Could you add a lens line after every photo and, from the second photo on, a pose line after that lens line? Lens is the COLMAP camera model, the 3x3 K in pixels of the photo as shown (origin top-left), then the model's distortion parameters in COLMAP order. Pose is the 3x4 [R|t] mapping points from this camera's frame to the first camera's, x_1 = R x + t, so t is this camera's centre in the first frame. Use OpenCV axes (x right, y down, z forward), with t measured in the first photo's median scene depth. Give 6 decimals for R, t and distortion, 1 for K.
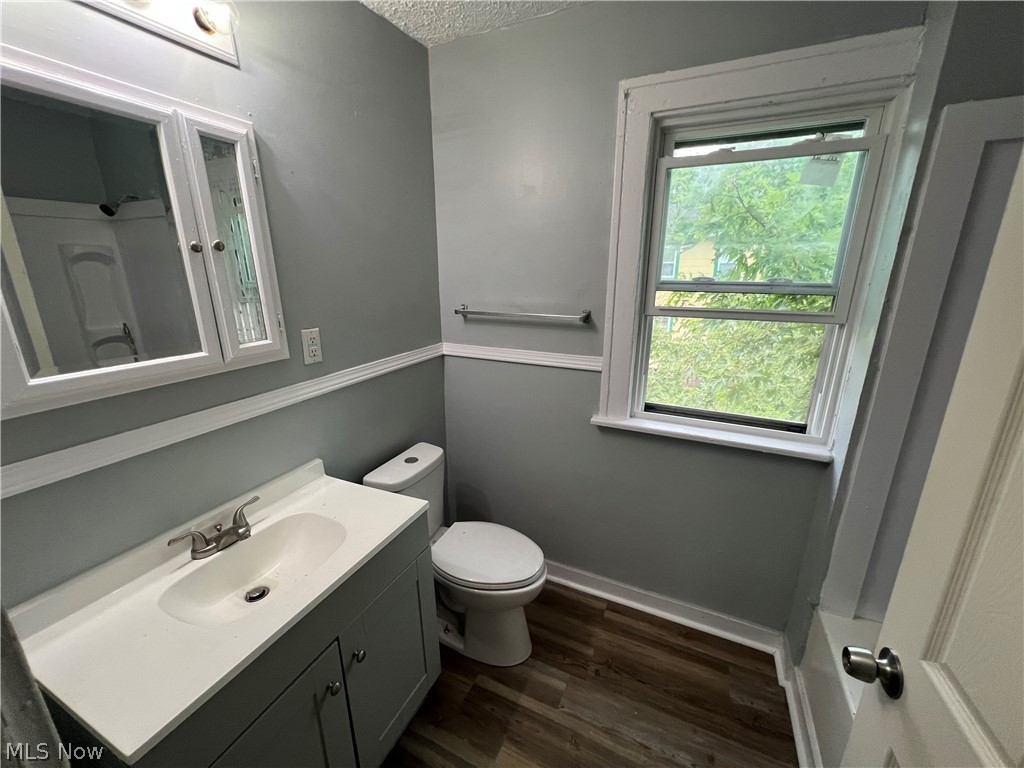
lens RADIAL K [[409.3, 0, 513.2], [0, 409.3, 382.1], [0, 0, 1]] dist [-0.004577, 0.001521]
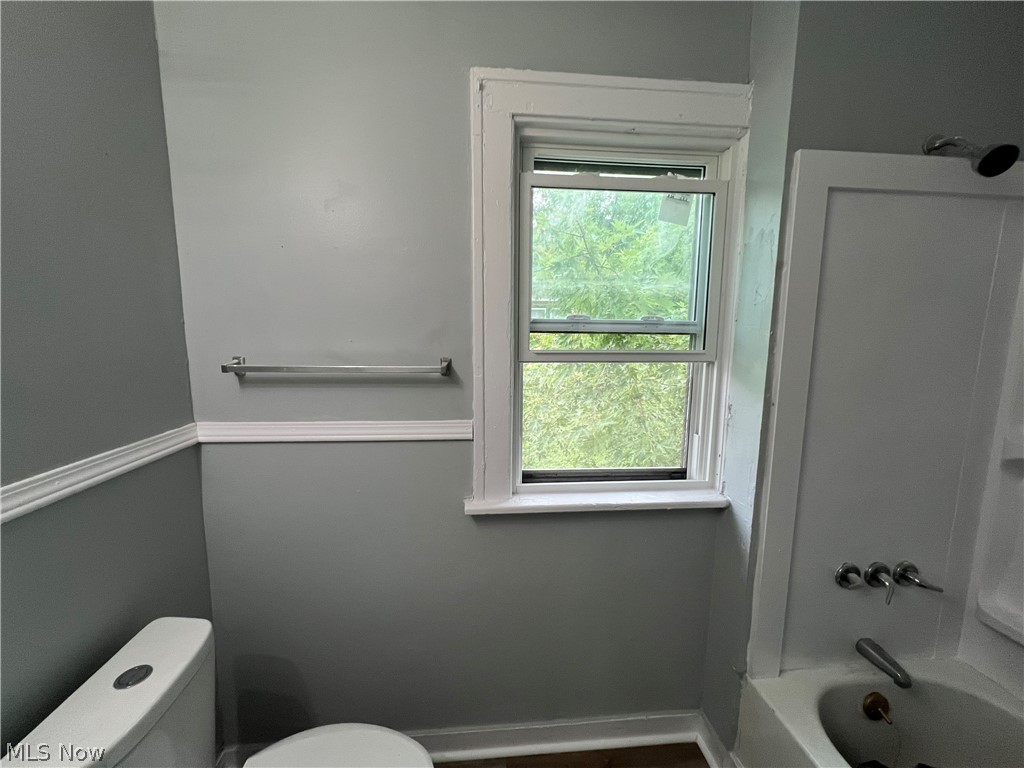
lens RADIAL K [[409.3, 0, 510.1], [0, 409.3, 384.6], [0, 0, 1]] dist [-0.004577, 0.001521]
pose [[0.863314, -0.059500, 0.501147, -0.090892], [0.127918, 0.986396, -0.103249, -0.040135], [-0.488186, 0.153242, 0.859181, 0.335860]]
